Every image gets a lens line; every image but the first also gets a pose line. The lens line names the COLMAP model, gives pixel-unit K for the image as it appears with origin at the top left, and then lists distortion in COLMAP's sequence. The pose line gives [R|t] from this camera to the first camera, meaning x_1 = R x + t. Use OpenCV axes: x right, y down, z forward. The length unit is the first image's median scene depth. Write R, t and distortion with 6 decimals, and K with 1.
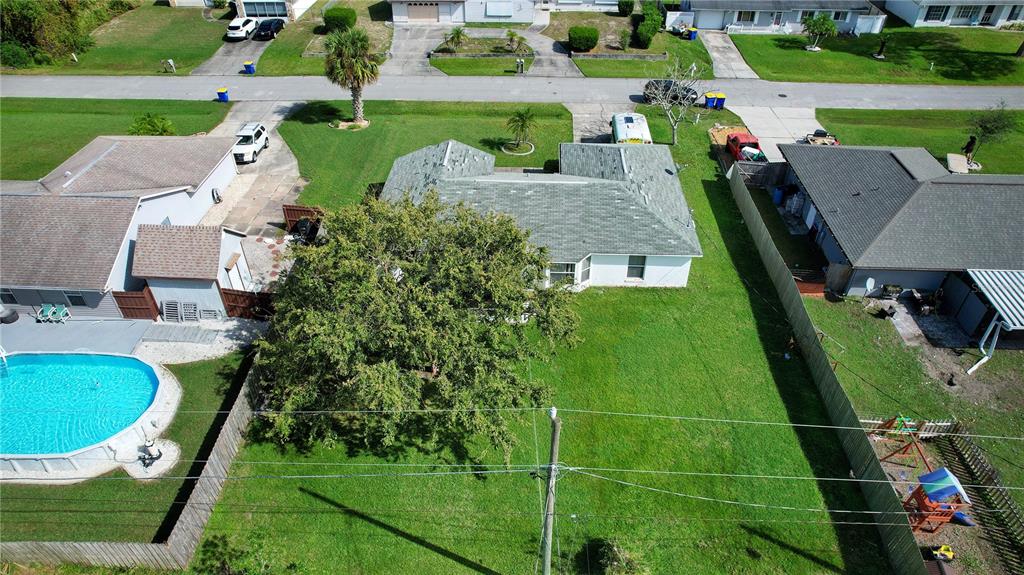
lens RADIAL K [[654.7, 0, 511.3], [0, 654.7, 294.8], [0, 0, 1]] dist [-0.075397, 0.063605]
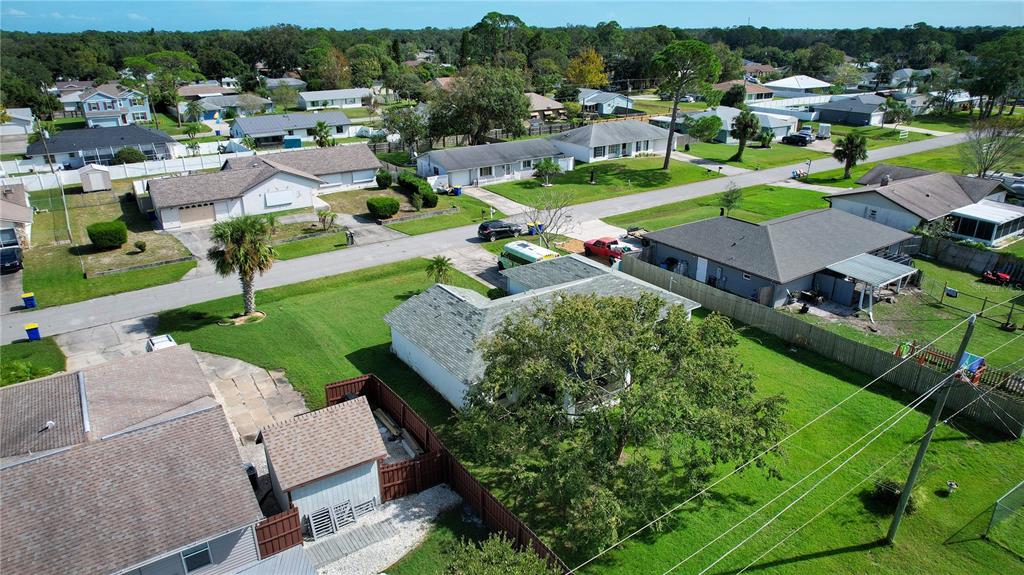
lens RADIAL K [[654.7, 0, 511.3], [0, 654.7, 294.8], [0, 0, 1]] dist [-0.075397, 0.063605]
pose [[0.794325, -0.228523, 0.562871, -0.422608], [0.378307, 0.911038, -0.163990, -0.006702], [-0.475322, 0.343200, 0.810113, 0.086064]]
